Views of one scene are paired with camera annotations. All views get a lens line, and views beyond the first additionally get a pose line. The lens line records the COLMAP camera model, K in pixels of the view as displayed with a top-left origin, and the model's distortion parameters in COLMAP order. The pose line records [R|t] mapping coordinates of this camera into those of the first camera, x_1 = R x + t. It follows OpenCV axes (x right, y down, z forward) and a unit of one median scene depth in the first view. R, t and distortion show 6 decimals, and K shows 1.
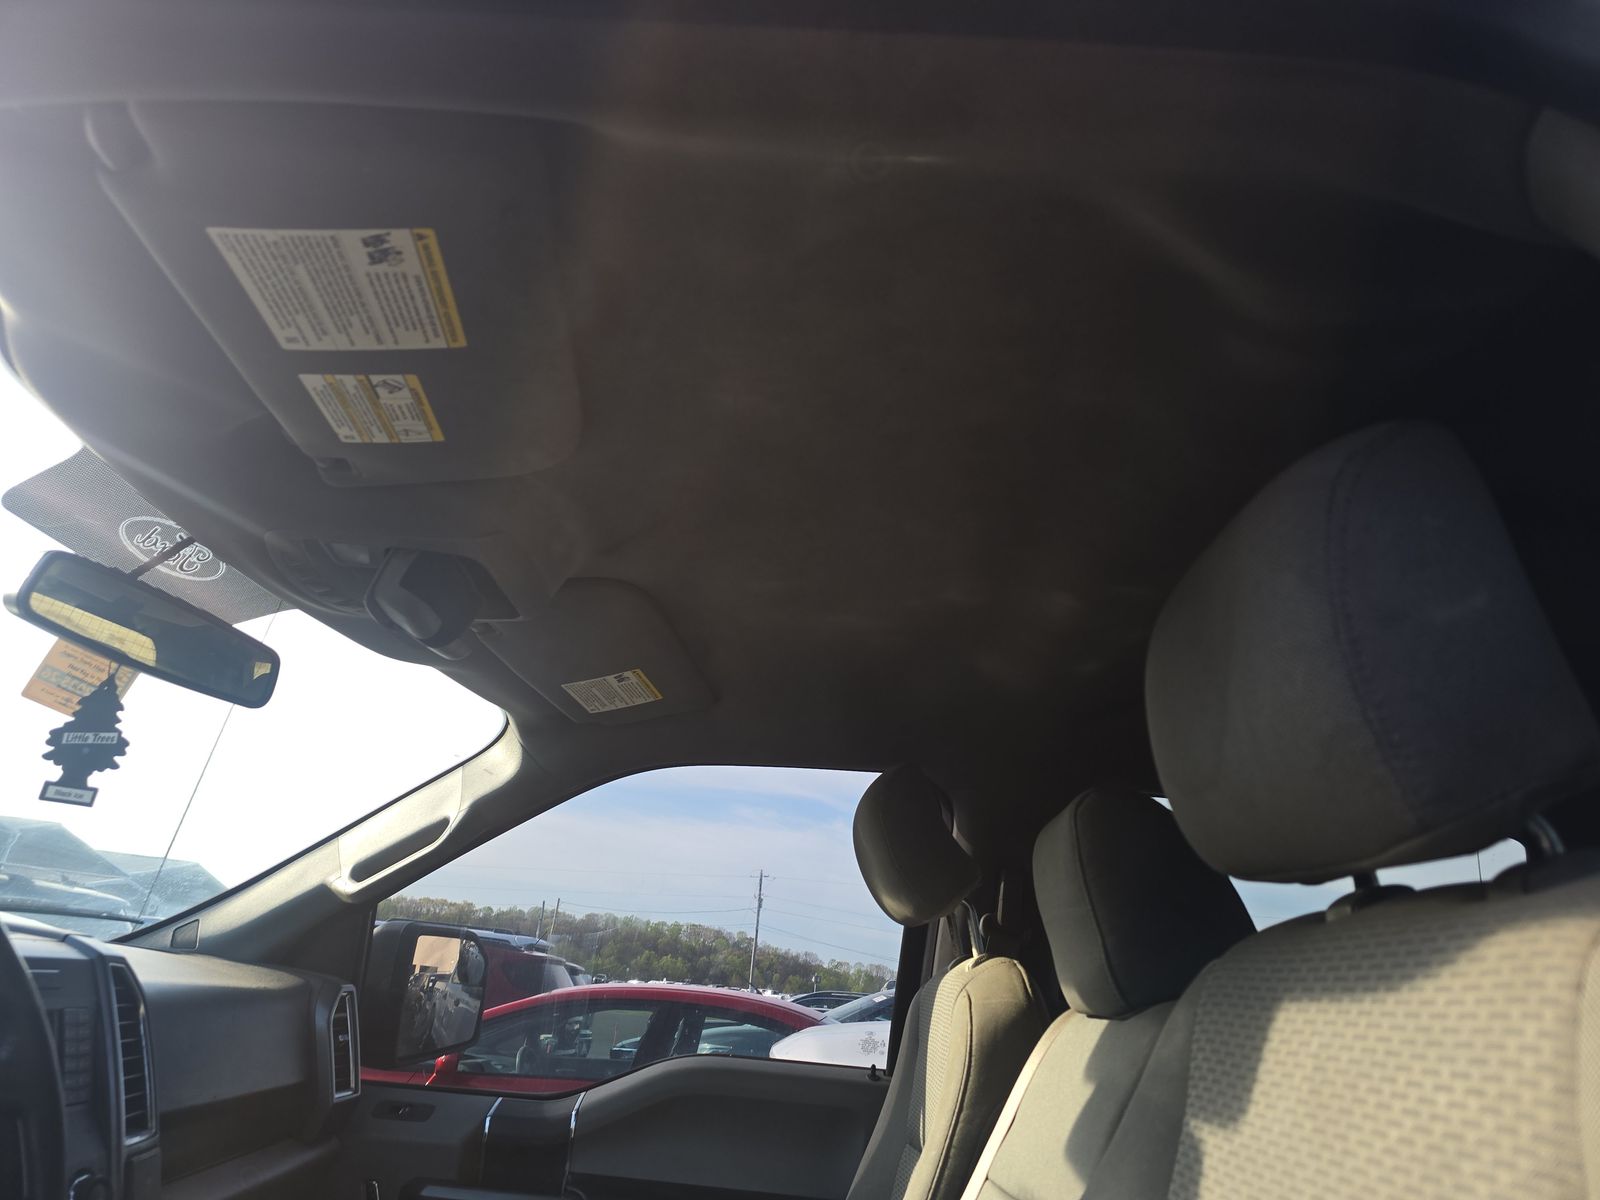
lens RADIAL K [[1069.0, 0, 798.9], [0, 1069.0, 602.9], [0, 0, 1]] dist [0.054443, -0.046059]
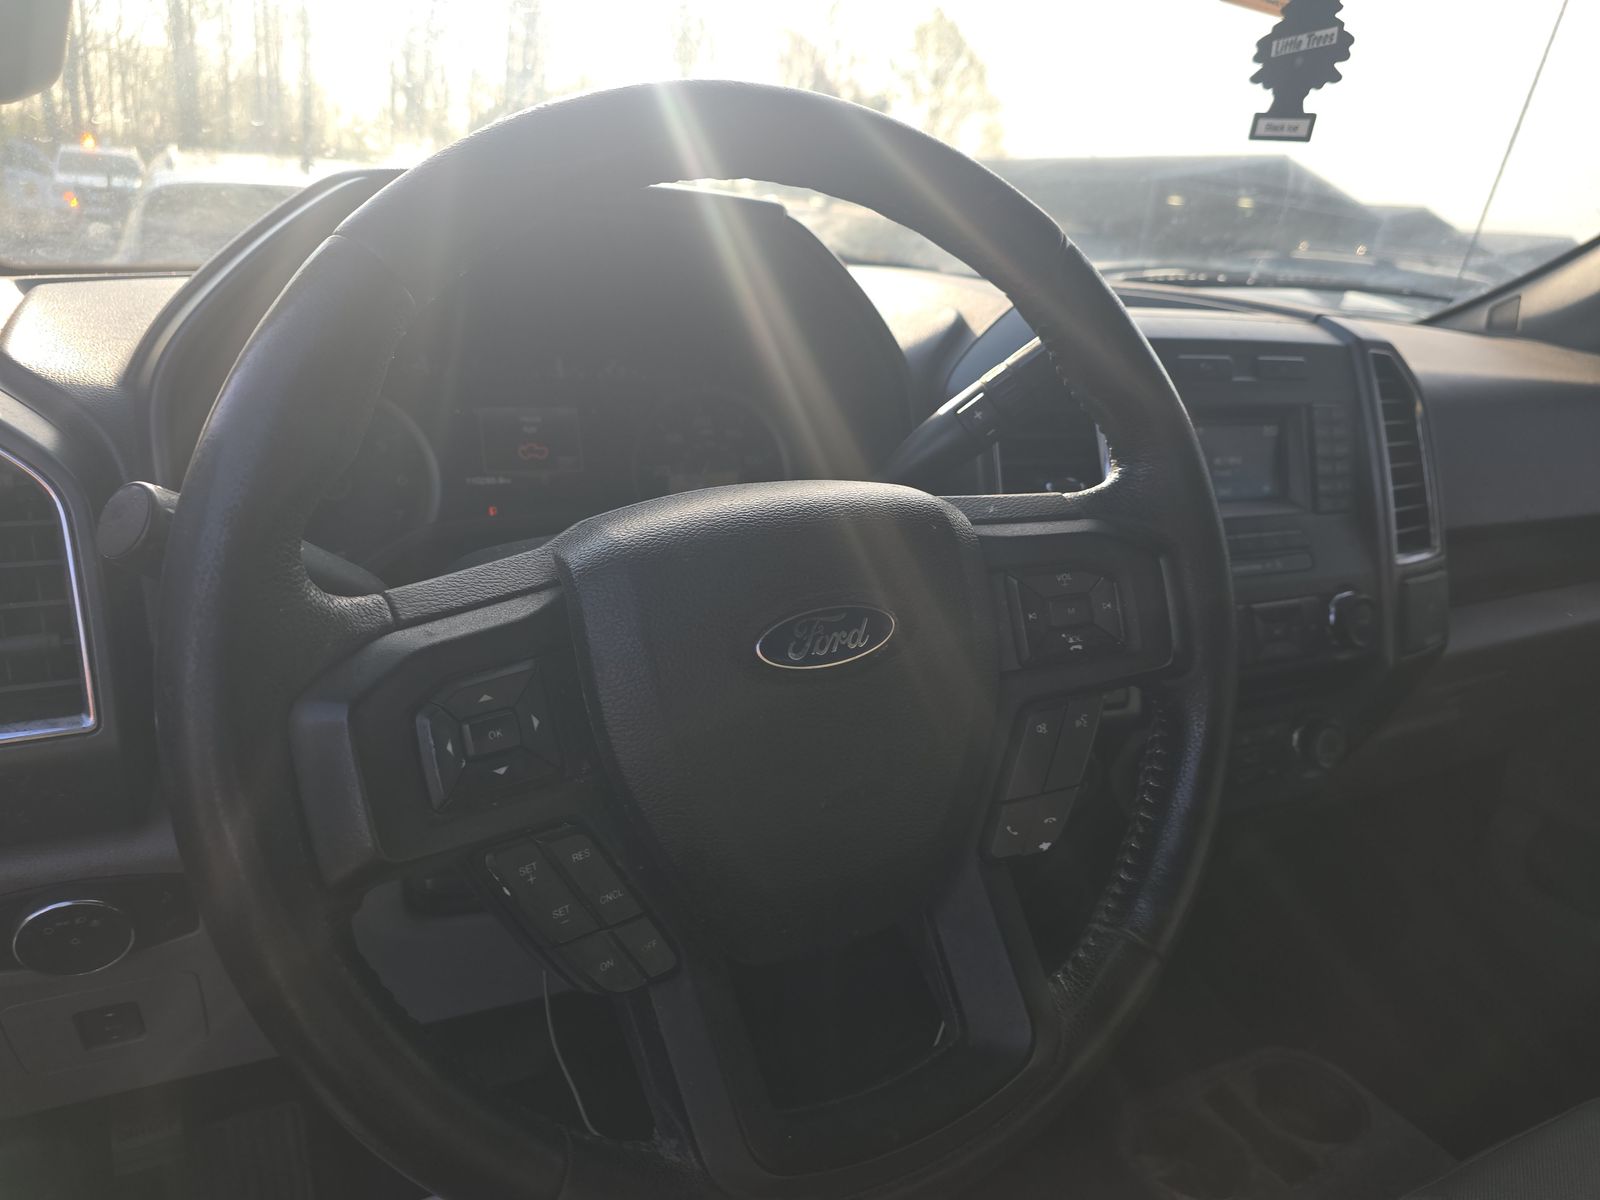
lens RADIAL K [[1077.3, 0, 842.7], [0, 1077.3, 592.2], [0, 0, 1]] dist [0.047679, -0.051772]
pose [[0.482121, 0.215032, -0.849306, -0.070737], [0.258354, 0.891408, 0.372350, 0.062182], [0.837146, -0.398939, 0.374212, 0.205183]]
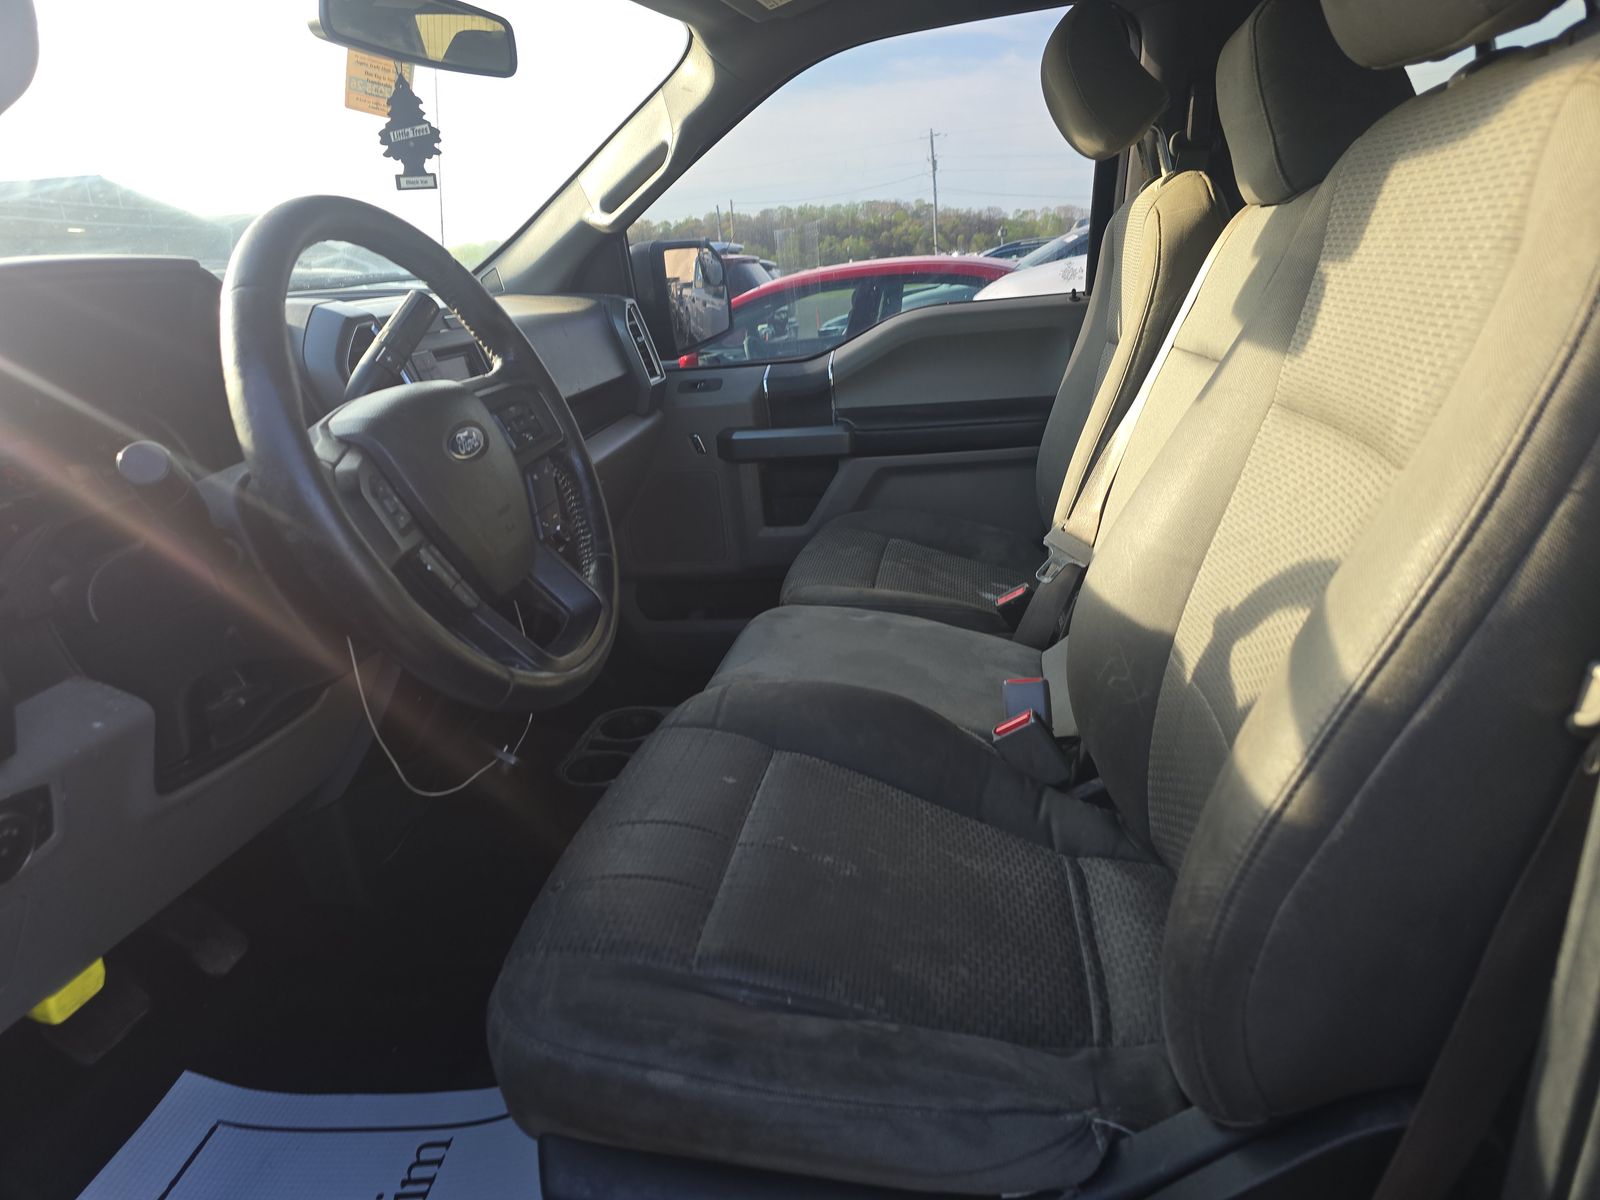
lens RADIAL K [[1069.0, 0, 798.9], [0, 1069.0, 602.9], [0, 0, 1]] dist [0.054443, -0.046059]
pose [[0.972036, -0.112633, -0.206059, -0.018614], [0.214469, 0.783202, 0.583607, -0.048403], [0.095652, -0.611480, 0.785457, -0.151958]]
